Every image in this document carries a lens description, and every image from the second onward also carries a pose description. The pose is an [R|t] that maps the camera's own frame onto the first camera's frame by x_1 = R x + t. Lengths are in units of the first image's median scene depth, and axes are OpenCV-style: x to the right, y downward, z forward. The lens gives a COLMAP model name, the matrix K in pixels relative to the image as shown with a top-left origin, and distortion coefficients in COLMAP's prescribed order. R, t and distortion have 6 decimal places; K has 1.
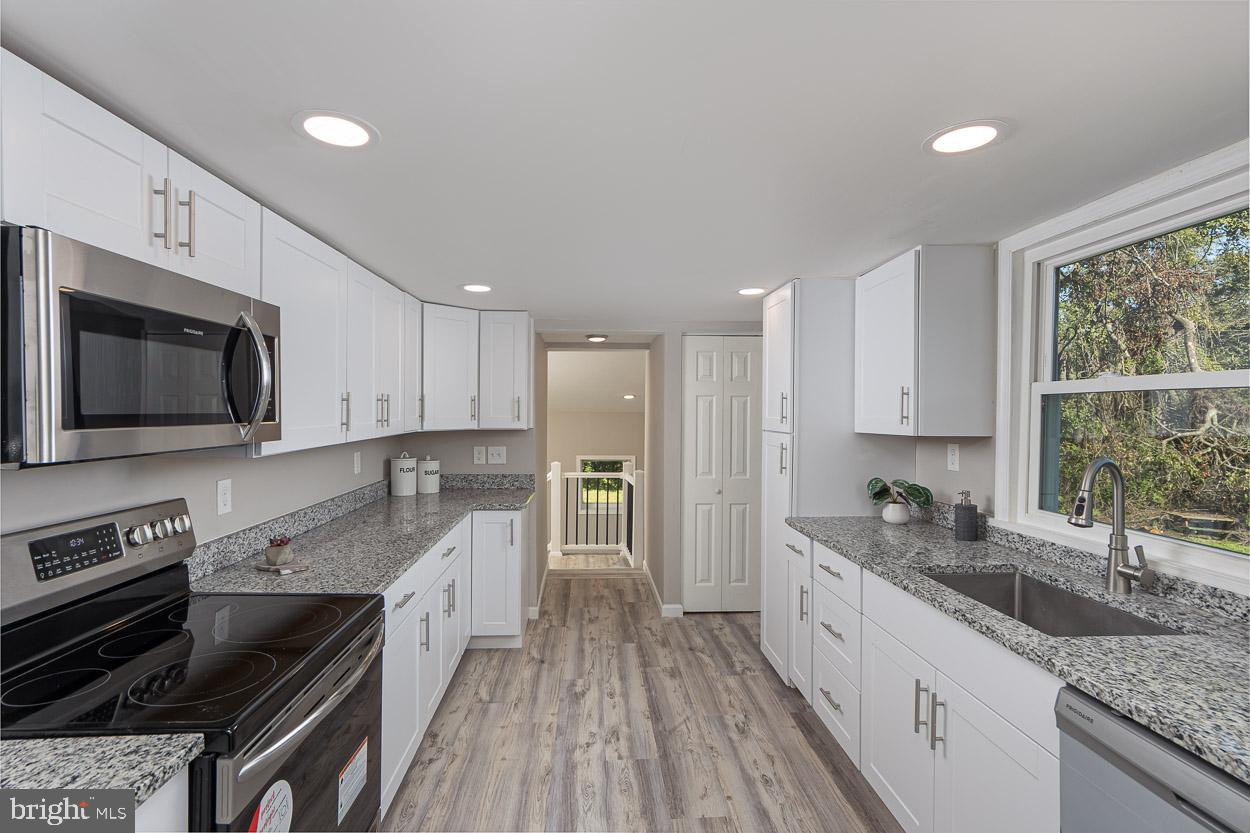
lens RADIAL K [[616.2, 0, 623.7], [0, 616.2, 406.5], [0, 0, 1]] dist [0.000065, -0.000393]
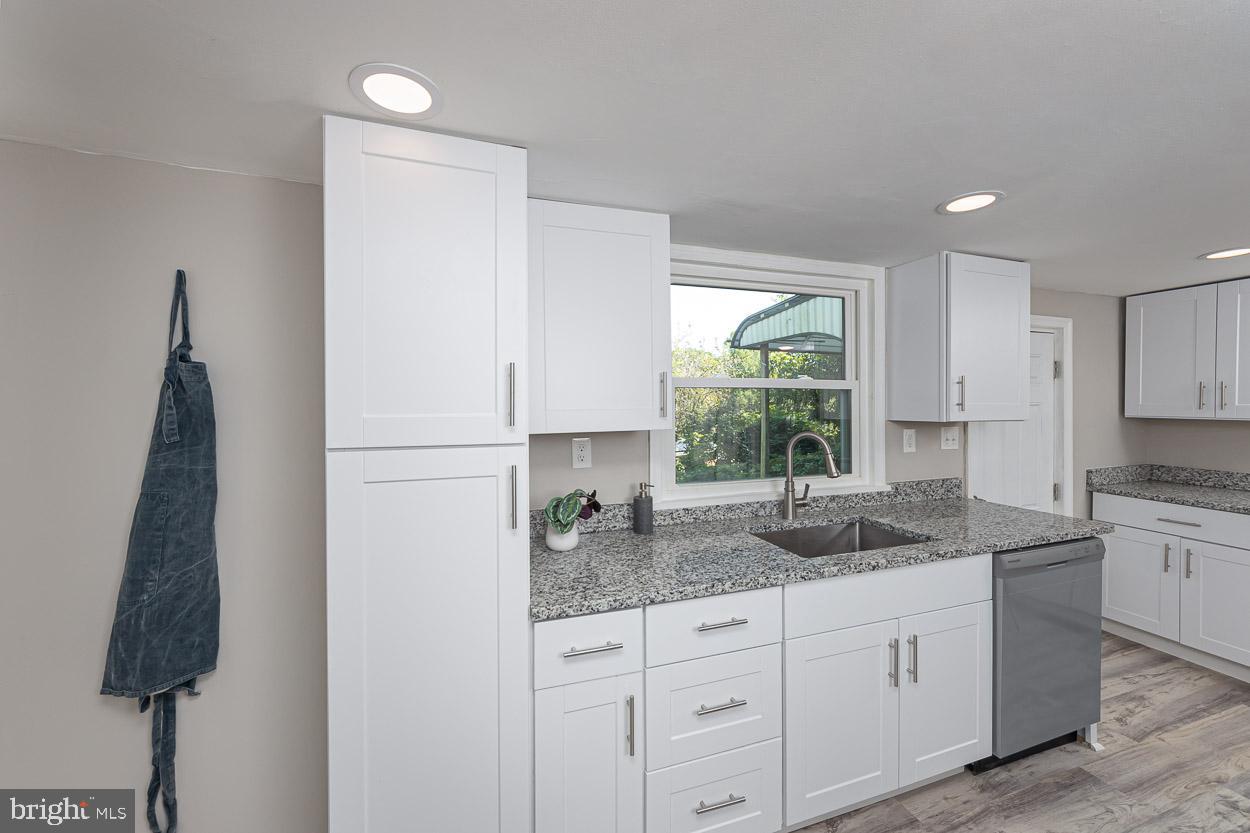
lens RADIAL K [[469.6, 0, 621.0], [0, 469.6, 406.7], [0, 0, 1]] dist [-0.014234, 0.003972]
pose [[-0.259691, -0.007039, 0.965666, -0.192187], [-0.003611, 0.999974, 0.006318, 0.015829], [-0.965685, -0.001846, -0.259710, 1.569423]]
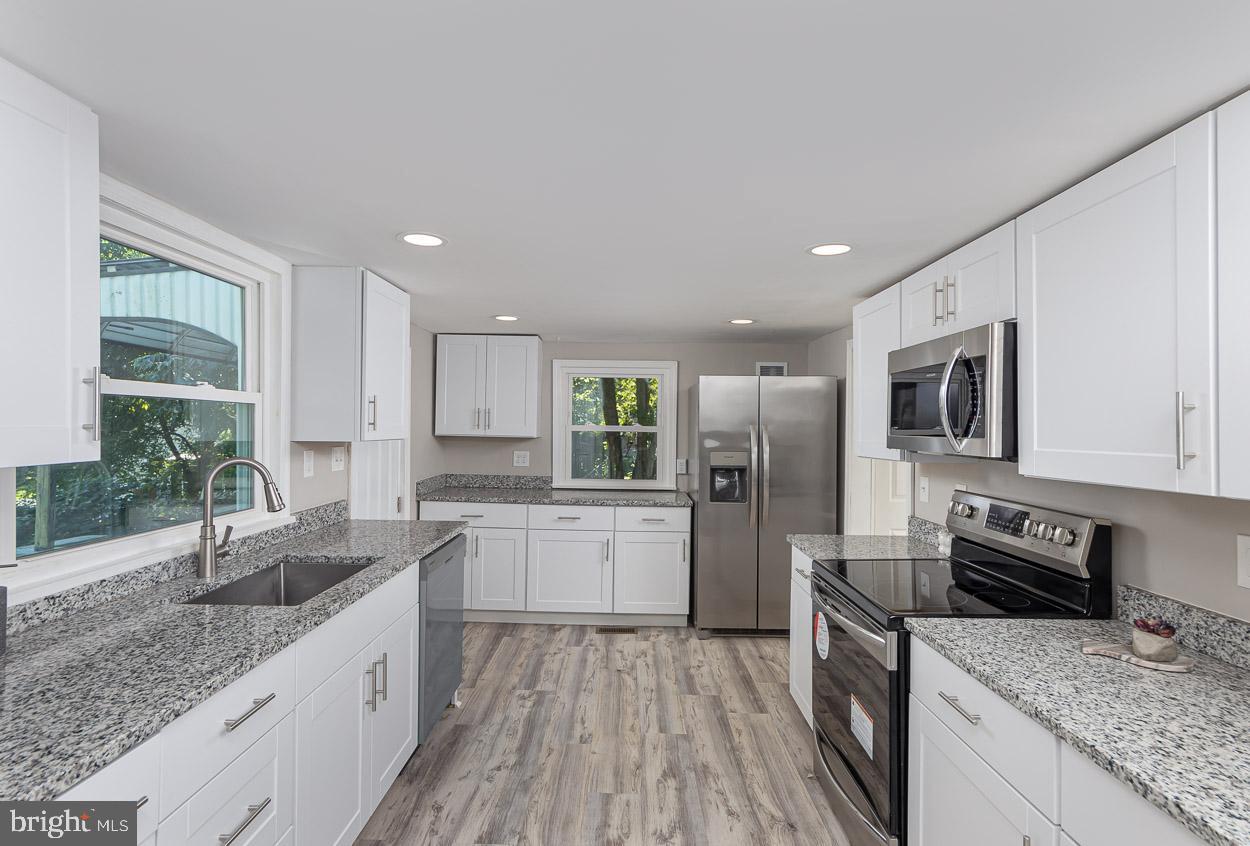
lens RADIAL K [[603.3, 0, 625.0], [0, 603.3, 423.0], [0, 0, 1]] dist [0.000295, 0.000543]
pose [[-0.997774, -0.015796, 0.064784, -0.027229], [-0.016439, 0.999821, -0.009408, 0.016379], [-0.064624, -0.010452, -0.997855, 1.893767]]
